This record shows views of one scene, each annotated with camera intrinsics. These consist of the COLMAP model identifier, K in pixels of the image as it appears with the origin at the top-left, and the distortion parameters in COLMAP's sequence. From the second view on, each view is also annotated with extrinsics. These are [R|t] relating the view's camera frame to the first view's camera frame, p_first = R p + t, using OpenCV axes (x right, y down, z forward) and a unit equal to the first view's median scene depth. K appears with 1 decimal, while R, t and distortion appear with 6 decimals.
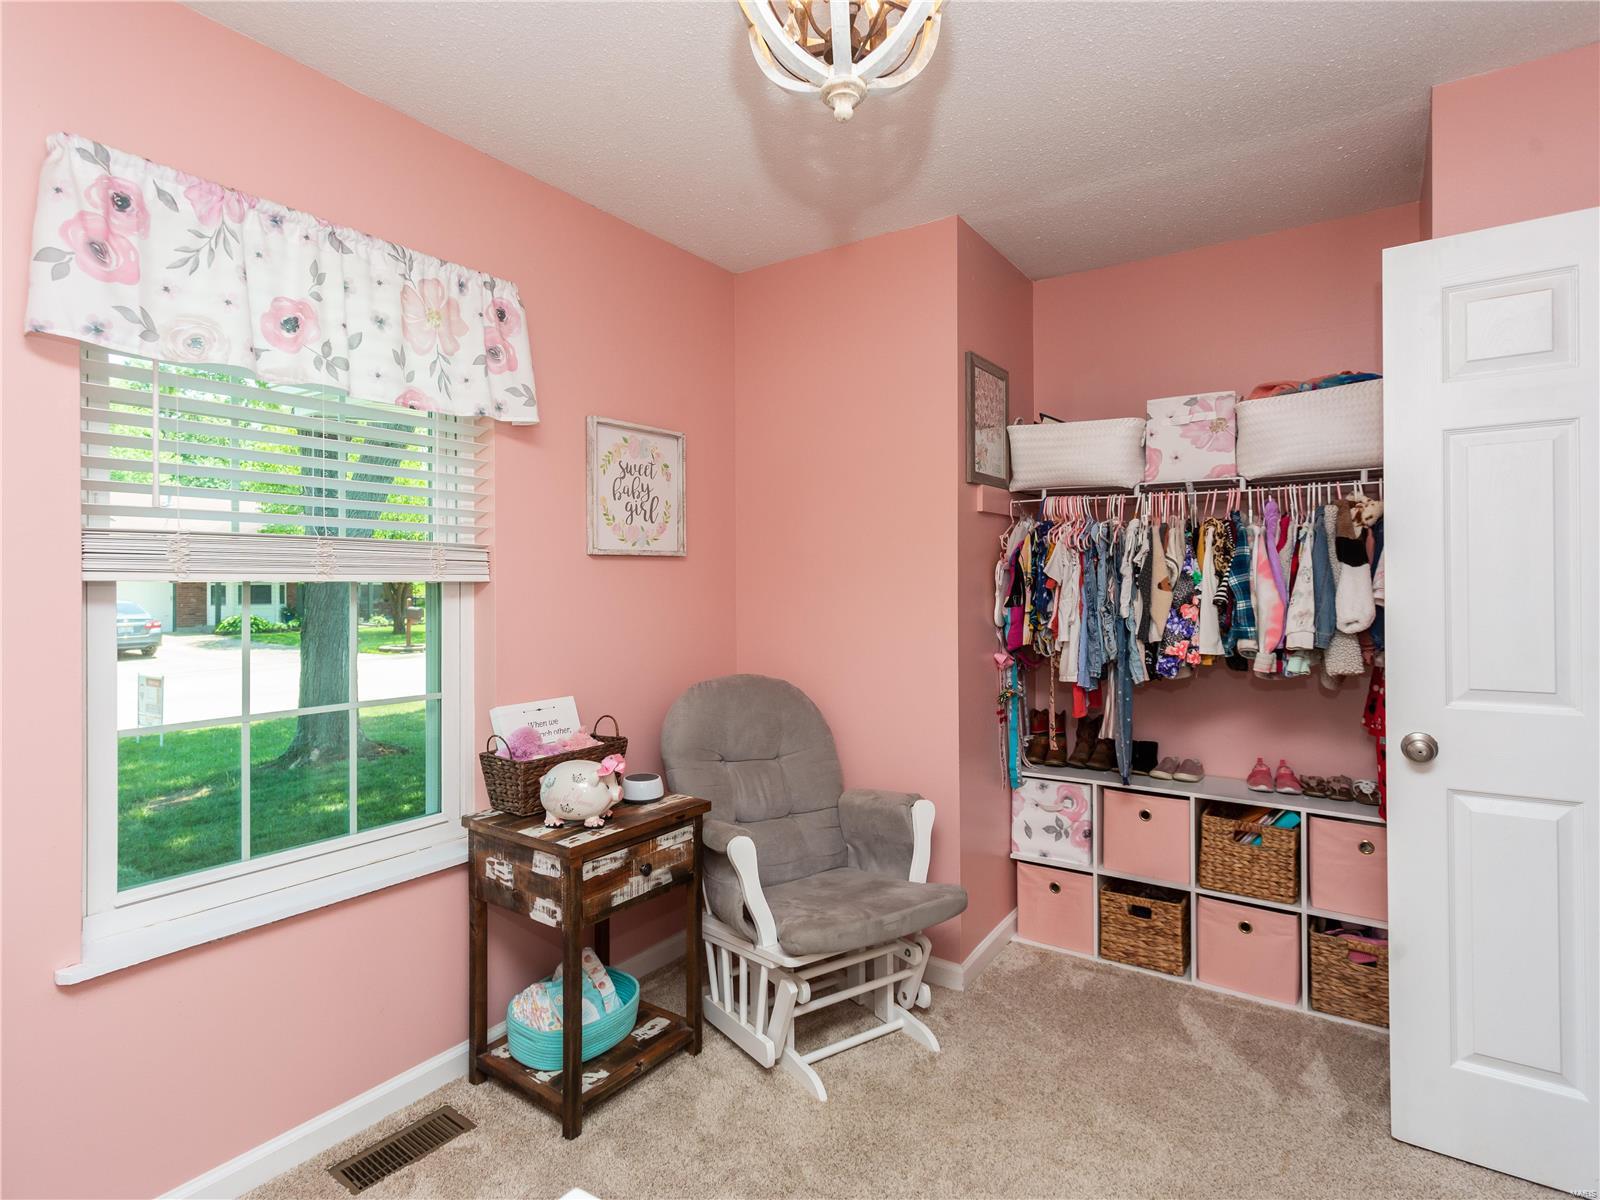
lens RADIAL K [[841.8, 0, 799.8], [0, 841.8, 592.8], [0, 0, 1]] dist [-0.001128, 0.005554]
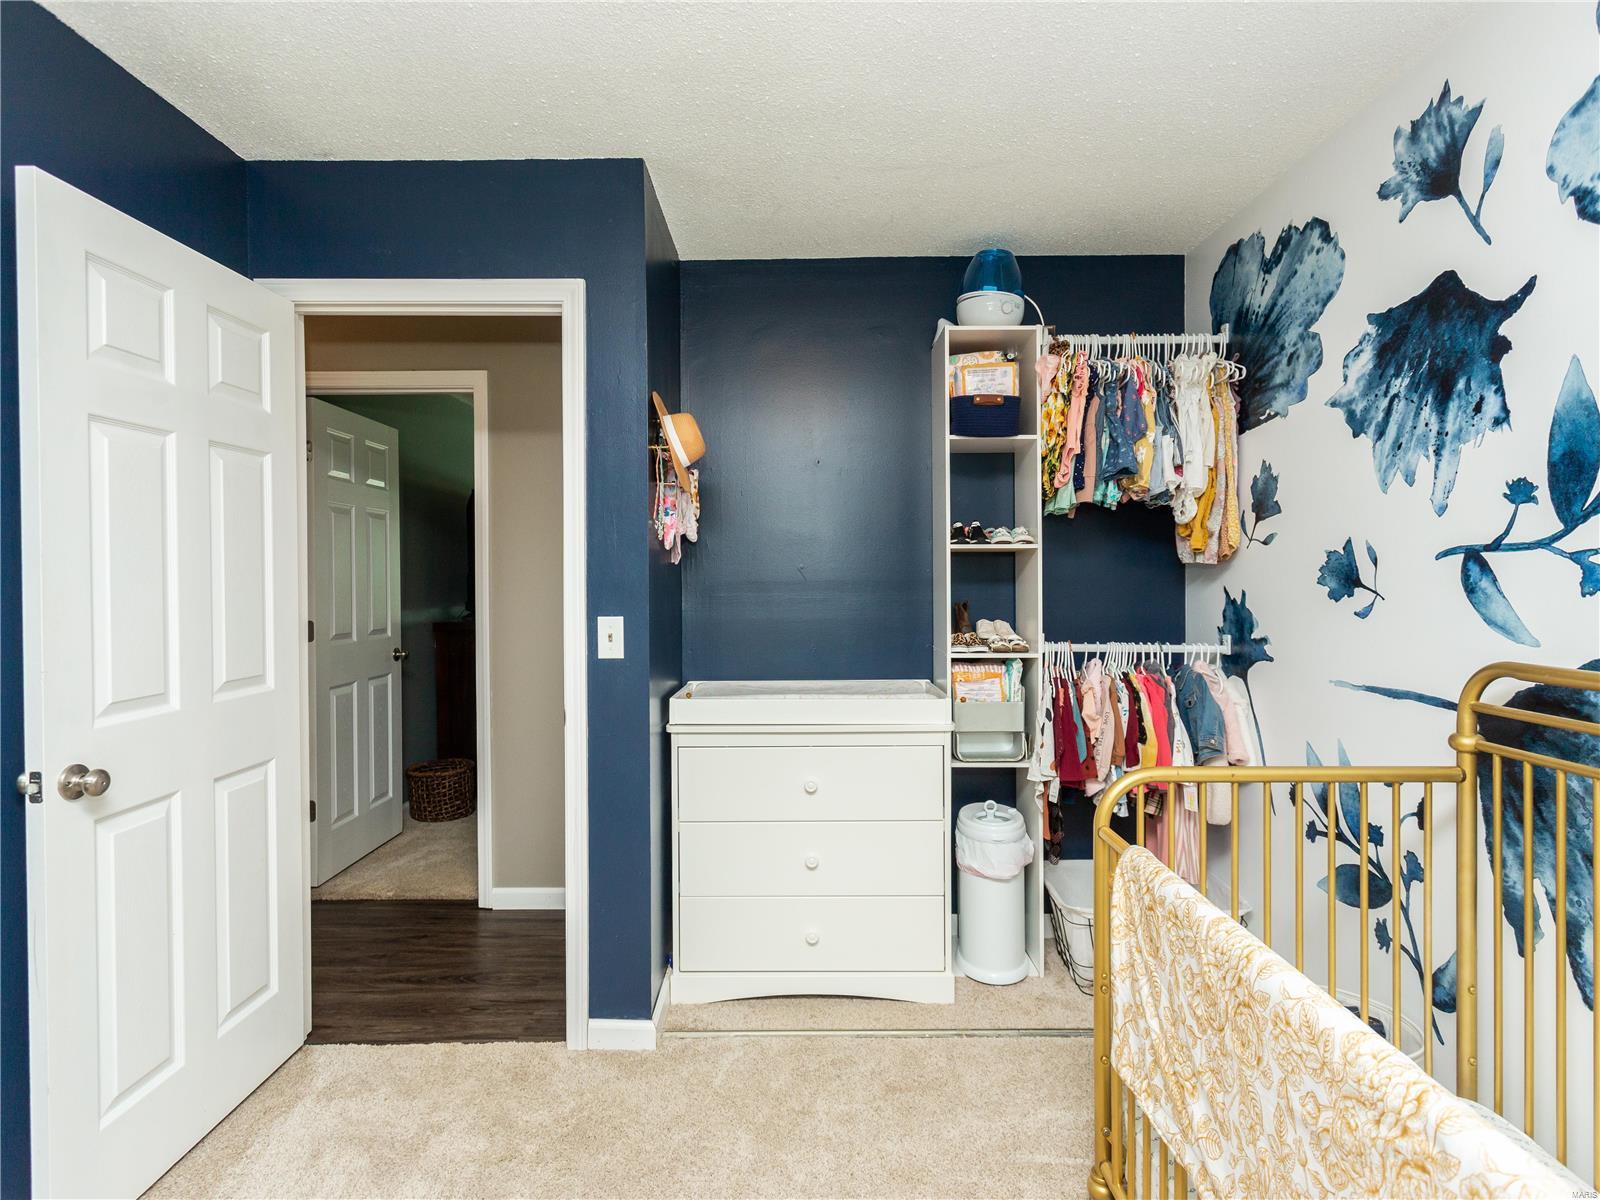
lens RADIAL K [[841.8, 0, 799.8], [0, 841.8, 596.0], [0, 0, 1]] dist [-0.001128, 0.005554]
pose [[-0.568691, -0.004748, 0.822538, -0.380285], [0.006291, 0.999929, 0.010122, -0.007211], [-0.822527, 0.010931, -0.568621, 0.899475]]
